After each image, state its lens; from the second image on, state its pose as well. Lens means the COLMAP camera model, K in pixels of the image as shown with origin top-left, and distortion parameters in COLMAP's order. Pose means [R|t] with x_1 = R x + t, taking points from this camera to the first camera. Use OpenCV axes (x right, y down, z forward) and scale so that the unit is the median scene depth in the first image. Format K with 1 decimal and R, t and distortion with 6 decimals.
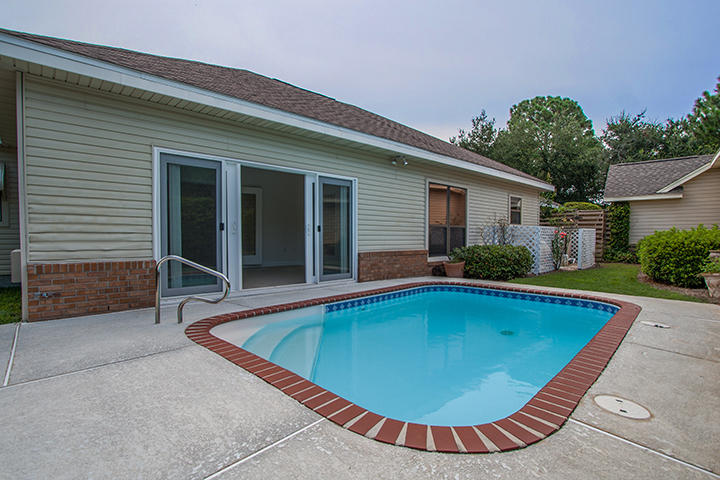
lens RADIAL K [[353.5, 0, 356.3], [0, 353.5, 244.7], [0, 0, 1]] dist [-0.014081, 0.001481]
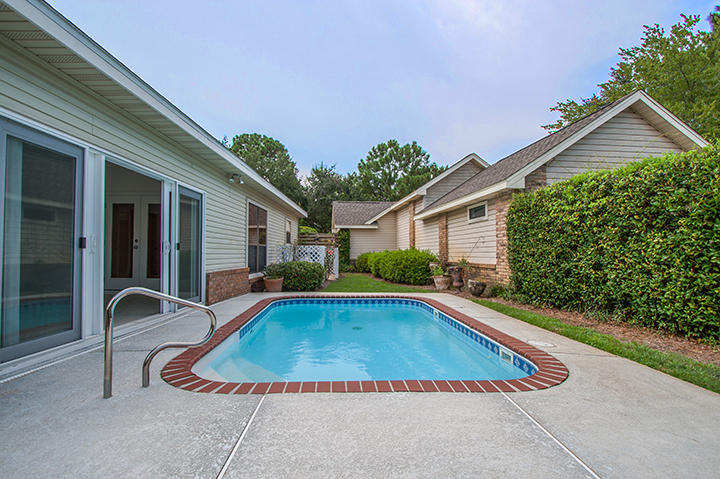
lens RADIAL K [[336.7, 0, 348.8], [0, 336.7, 243.2], [0, 0, 1]] dist [-0.011366, 0.000515]
pose [[0.677847, 0.020103, 0.734928, -0.358194], [0.017335, 0.998911, -0.043312, -0.009549], [-0.734999, 0.042099, 0.676760, 0.130919]]
